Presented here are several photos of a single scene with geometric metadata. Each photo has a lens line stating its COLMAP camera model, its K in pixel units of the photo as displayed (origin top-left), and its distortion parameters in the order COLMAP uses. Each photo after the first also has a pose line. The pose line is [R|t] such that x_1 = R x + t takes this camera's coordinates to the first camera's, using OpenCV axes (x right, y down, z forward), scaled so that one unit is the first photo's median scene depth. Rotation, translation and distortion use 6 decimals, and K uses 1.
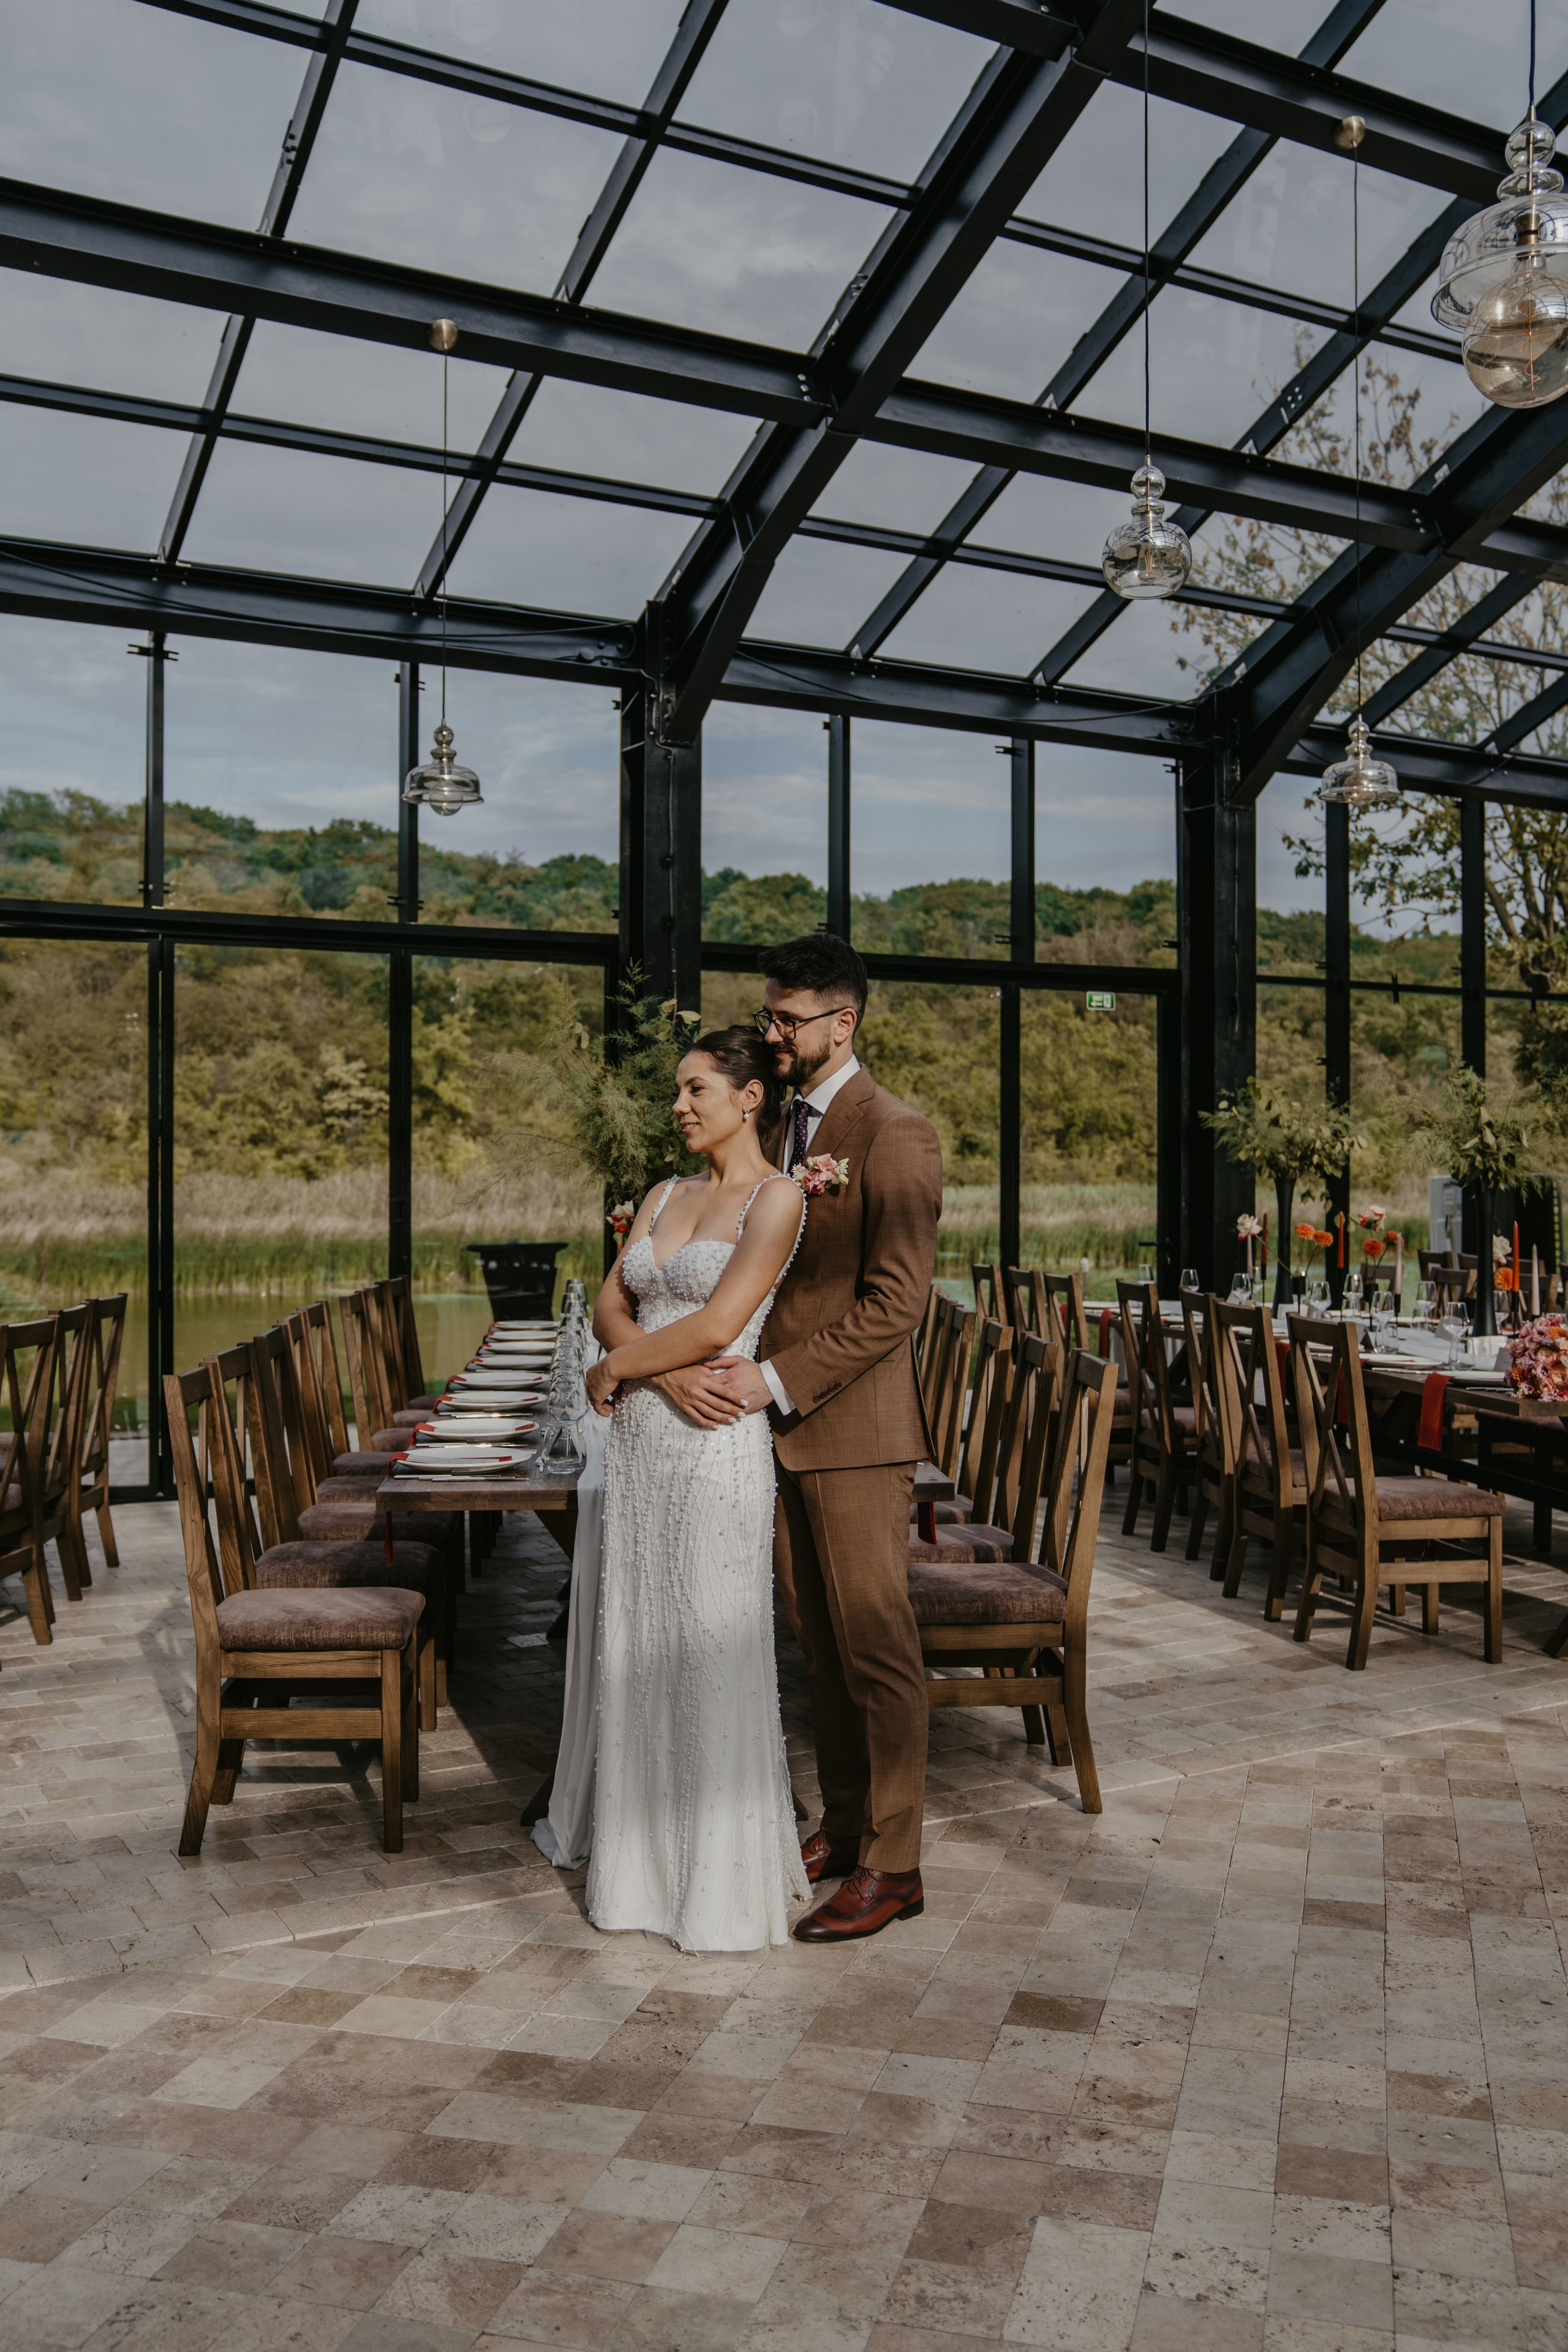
lens RADIAL K [[1970.1, 0, 784.0], [0, 1970.1, 1176.0], [0, 0, 1]] dist [-0.003366, 0.001815]
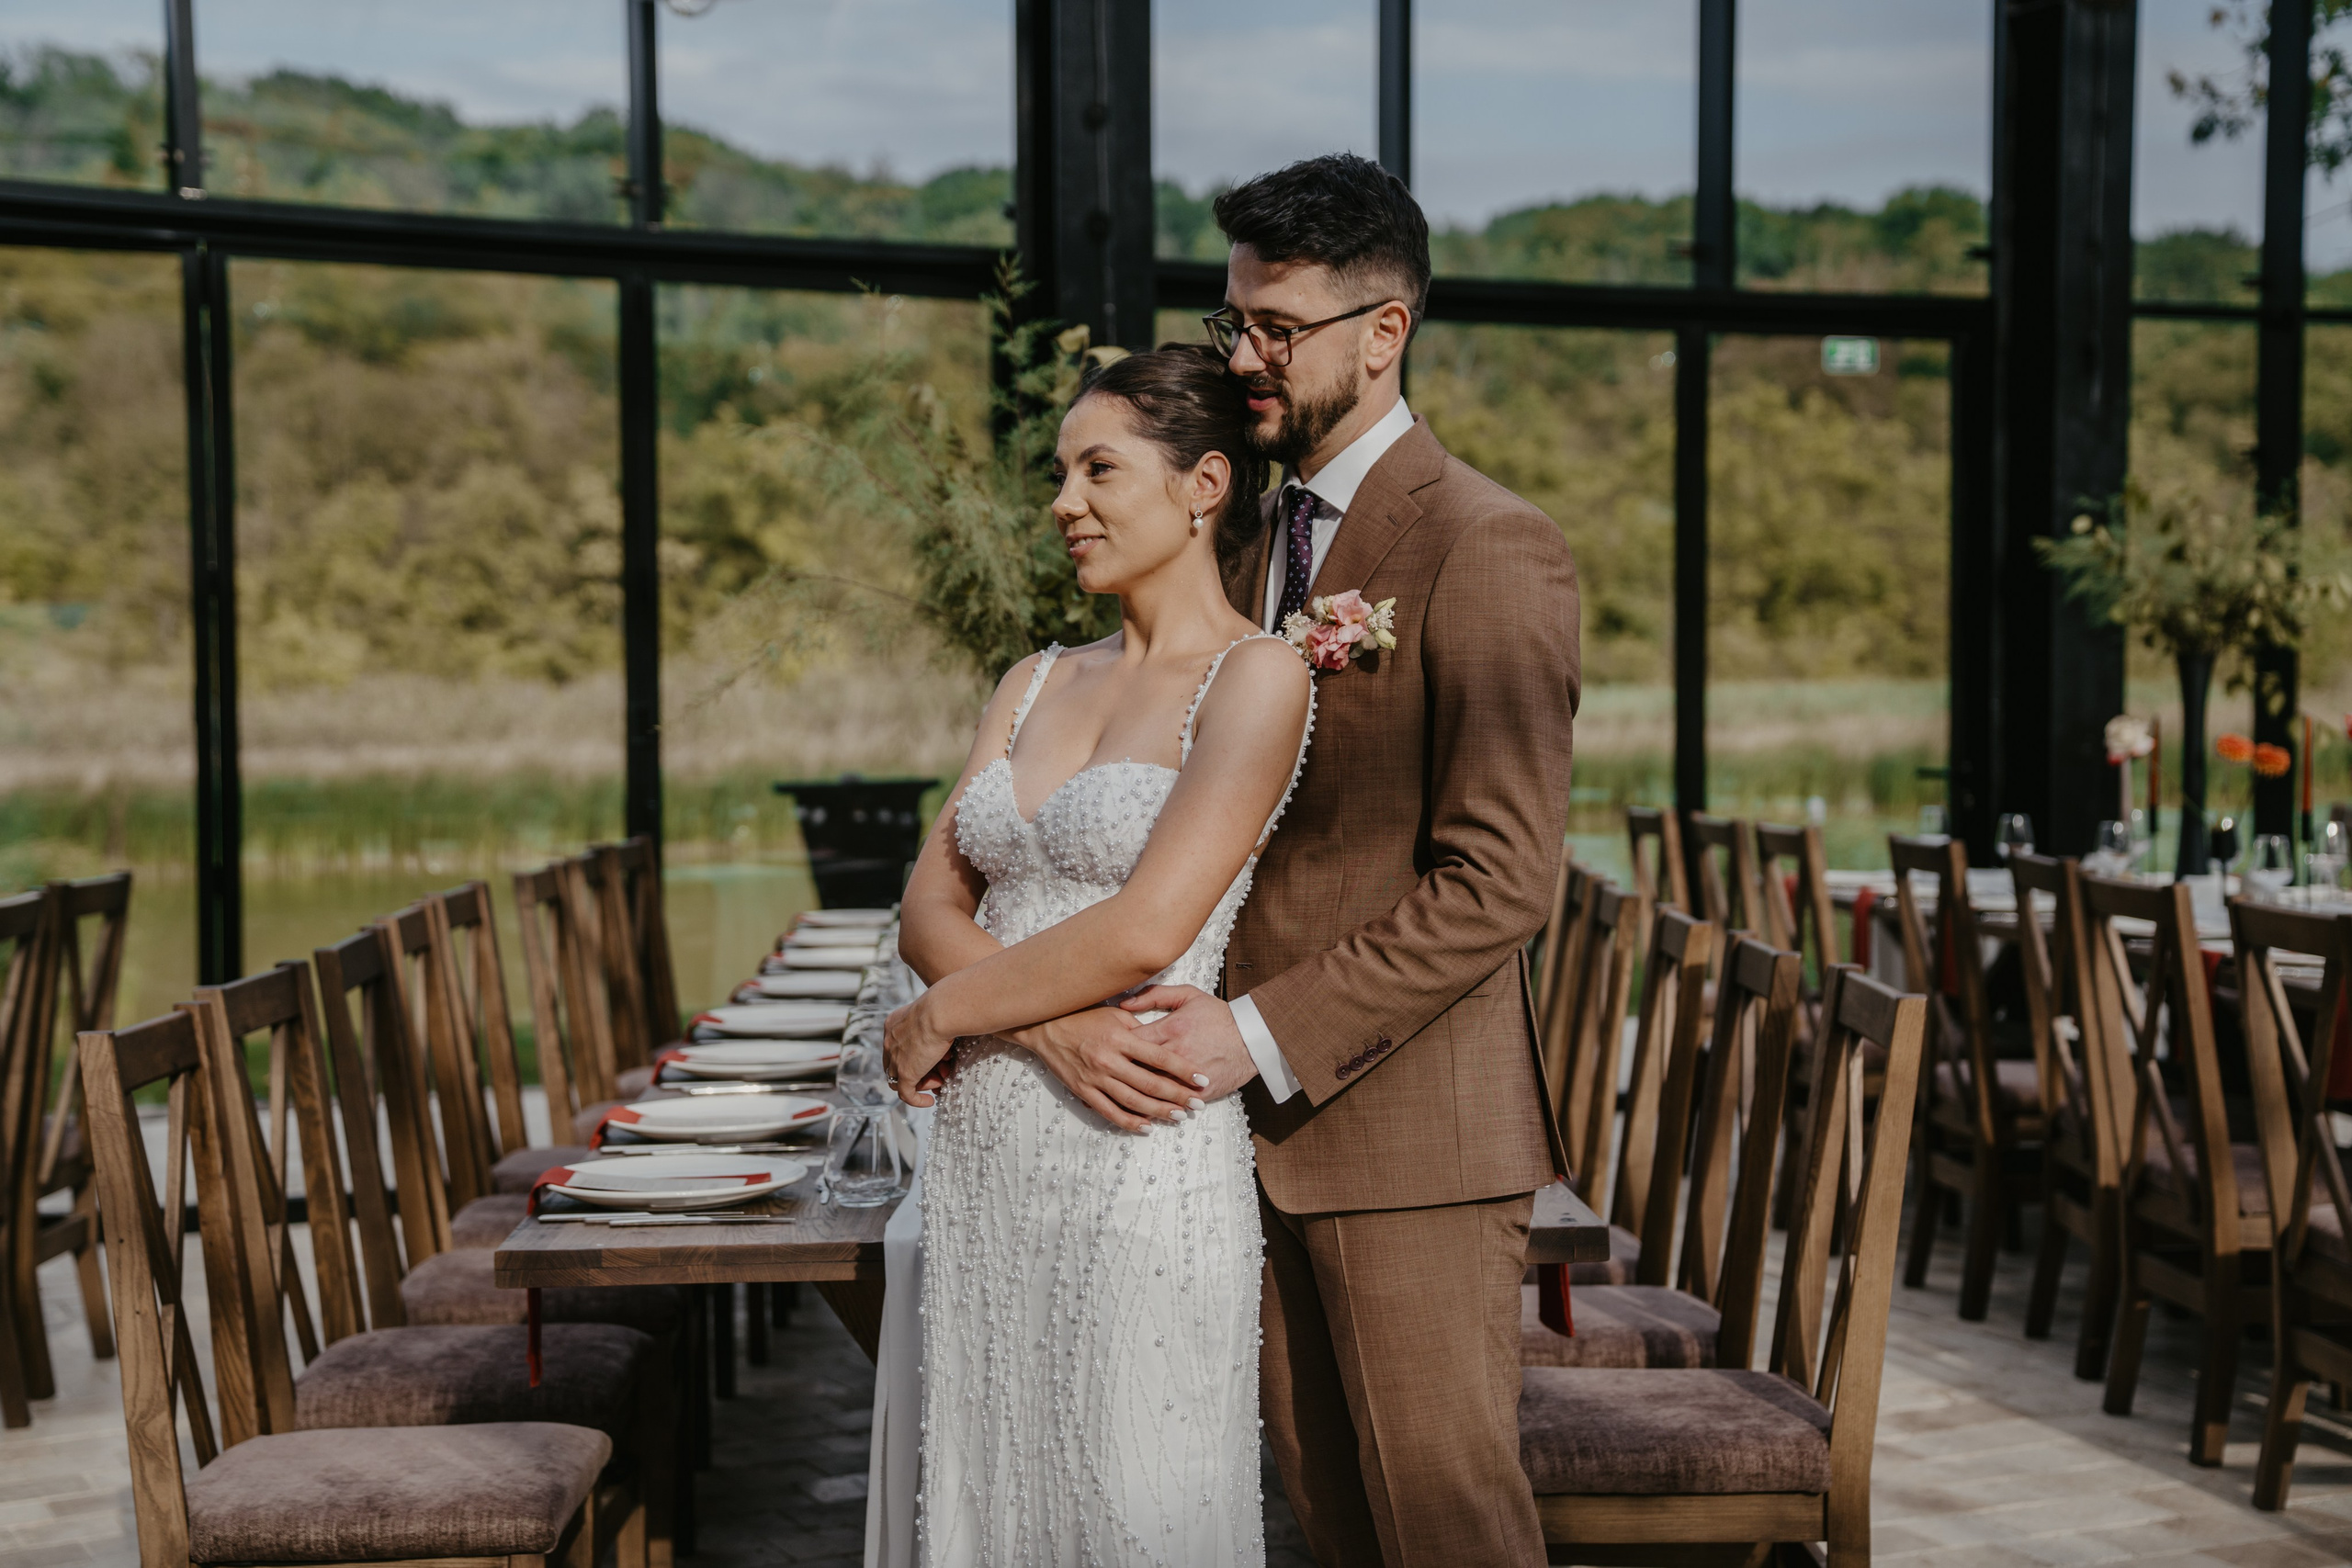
lens RADIAL K [[2688.4, 0, 1176.0], [0, 2688.4, 784.0], [0, 0, 1]] dist [0.062920, 0.415826]
pose [[0.997998, -0.007632, -0.062789, 0.014636], [0.009674, 0.999432, 0.032284, 0.011776], [0.062507, -0.032826, 0.997505, 0.230533]]
